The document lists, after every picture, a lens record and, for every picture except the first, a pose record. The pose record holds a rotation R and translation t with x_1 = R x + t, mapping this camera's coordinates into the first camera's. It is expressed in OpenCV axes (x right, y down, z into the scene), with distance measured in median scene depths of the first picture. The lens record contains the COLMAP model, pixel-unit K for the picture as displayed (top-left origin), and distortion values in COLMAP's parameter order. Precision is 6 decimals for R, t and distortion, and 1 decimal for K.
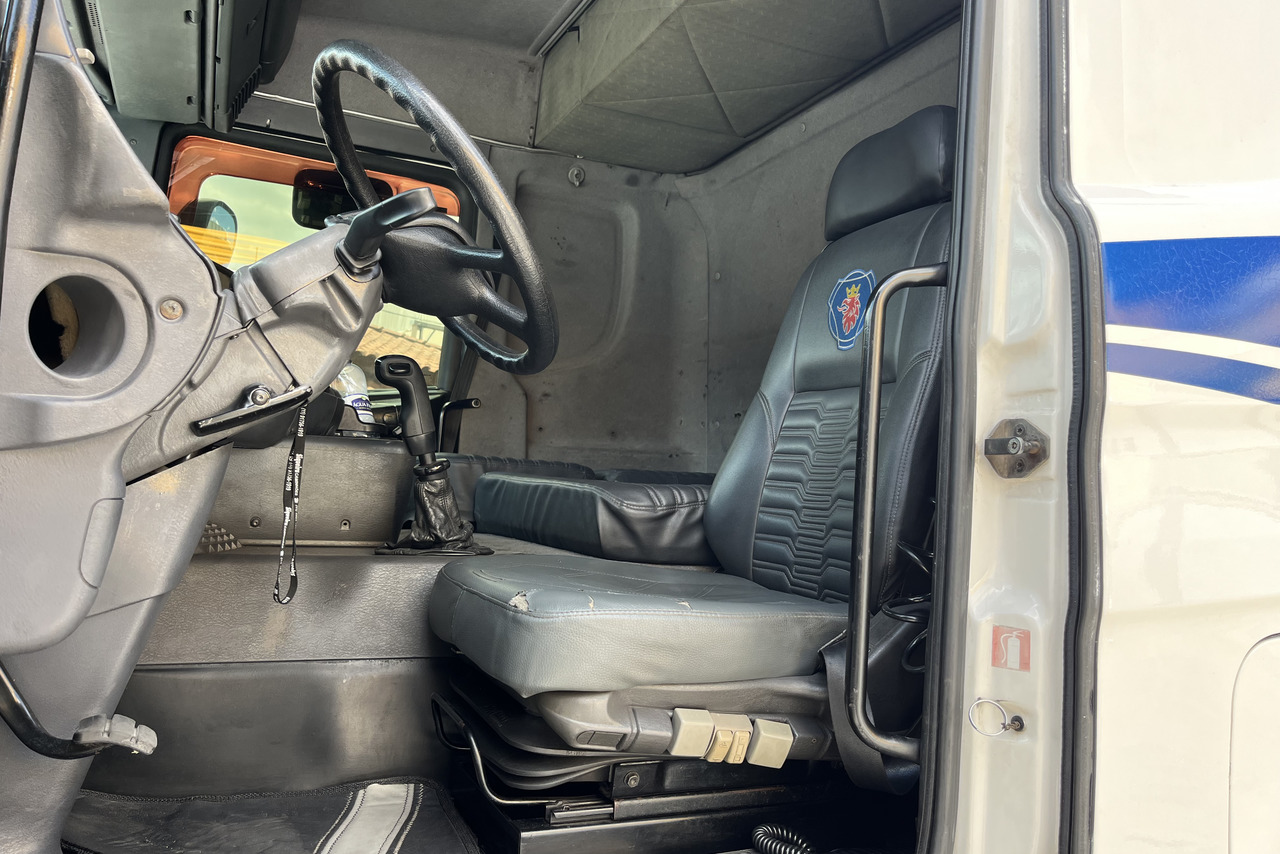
lens RADIAL K [[964.1, 0, 633.9], [0, 964.1, 428.5], [0, 0, 1]] dist [0.027151, -0.003459]
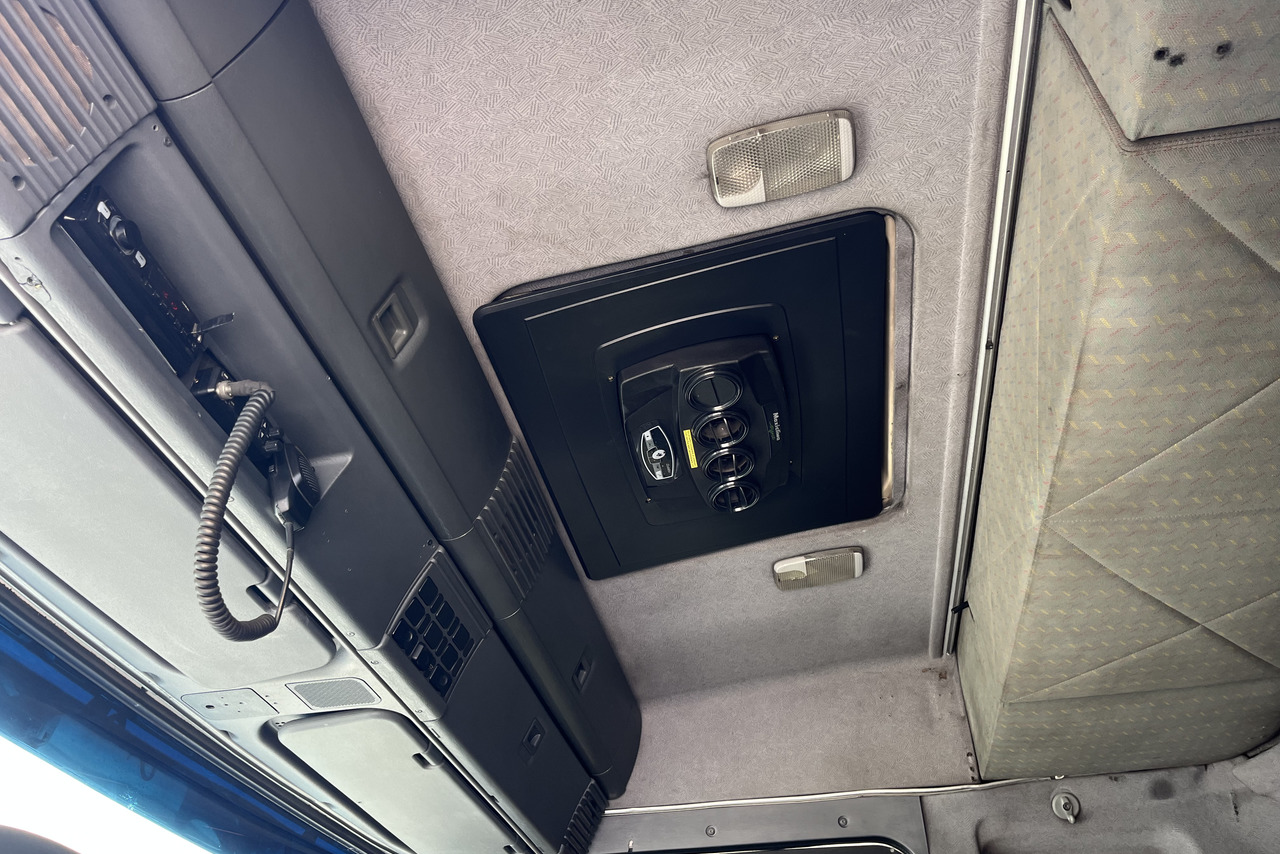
lens RADIAL K [[936.4, 0, 640.0], [0, 936.4, 427.0], [0, 0, 1]] dist [0.091557, -0.133895]
pose [[0.815633, -0.413202, -0.404977, 0.075670], [0.085914, 0.778702, -0.621484, -0.092114], [0.572155, 0.472110, 0.670635, 0.300397]]
